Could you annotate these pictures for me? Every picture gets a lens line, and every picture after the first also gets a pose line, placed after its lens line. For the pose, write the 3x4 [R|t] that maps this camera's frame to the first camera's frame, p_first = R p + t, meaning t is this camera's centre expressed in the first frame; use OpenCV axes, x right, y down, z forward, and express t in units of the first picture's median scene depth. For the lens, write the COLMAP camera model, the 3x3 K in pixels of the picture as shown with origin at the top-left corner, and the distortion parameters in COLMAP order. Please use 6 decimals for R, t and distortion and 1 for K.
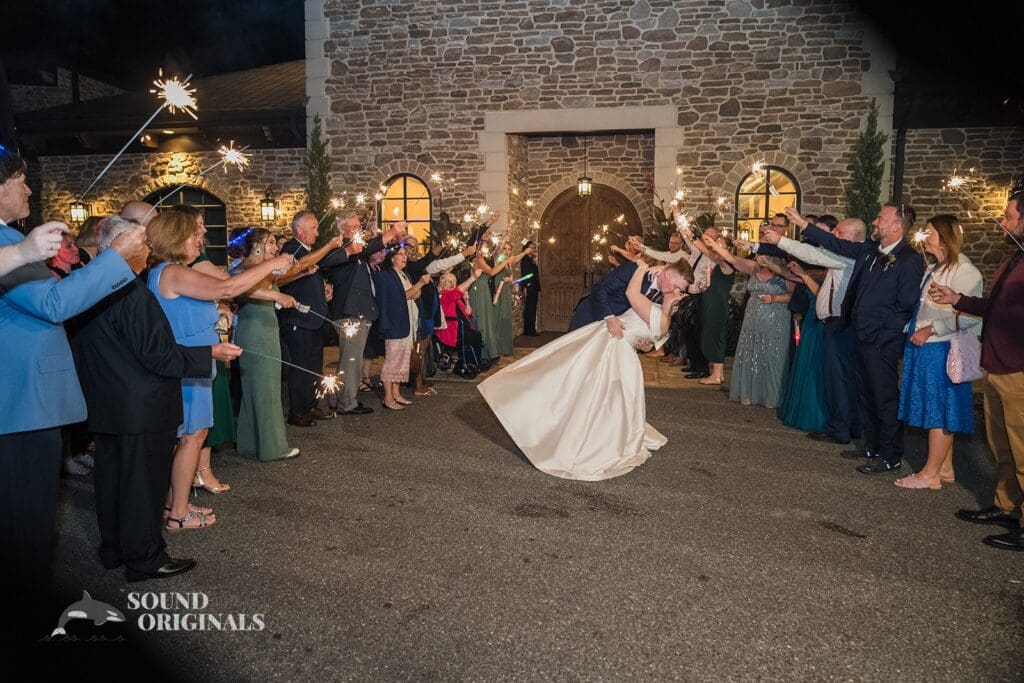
lens RADIAL K [[738.4, 0, 509.3], [0, 738.4, 347.6], [0, 0, 1]] dist [-0.014645, -0.000049]
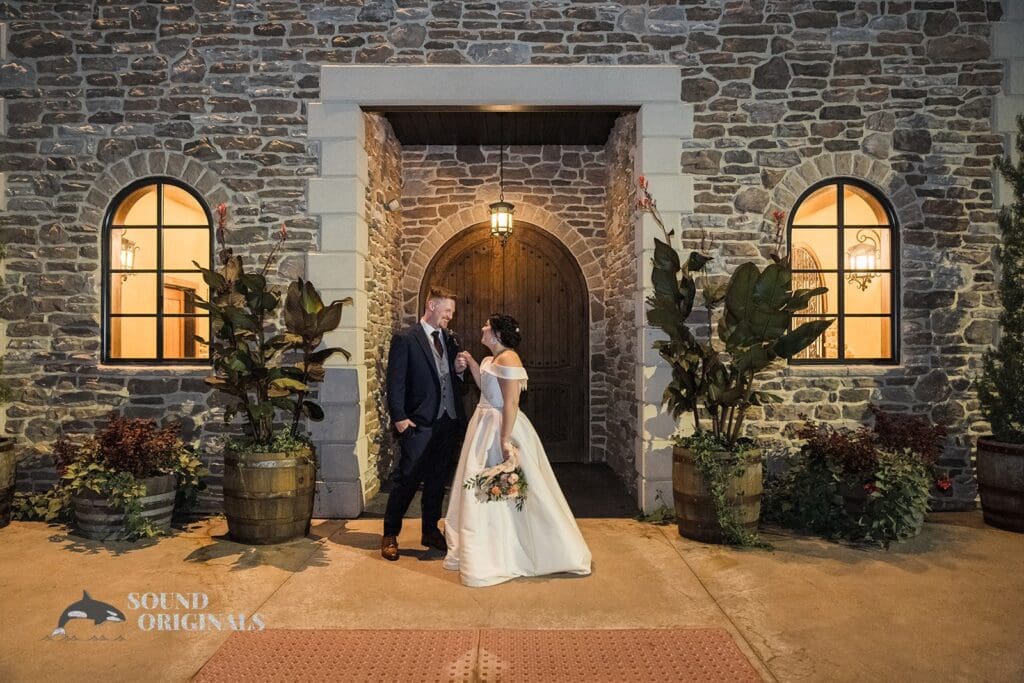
lens RADIAL K [[738.4, 0, 516.5], [0, 738.4, 327.4], [0, 0, 1]] dist [-0.014645, -0.000049]
pose [[0.982413, 0.001399, 0.186715, 0.006496], [0.023006, 0.991445, -0.128481, -0.066540], [-0.185298, 0.130517, 0.973976, 0.501984]]
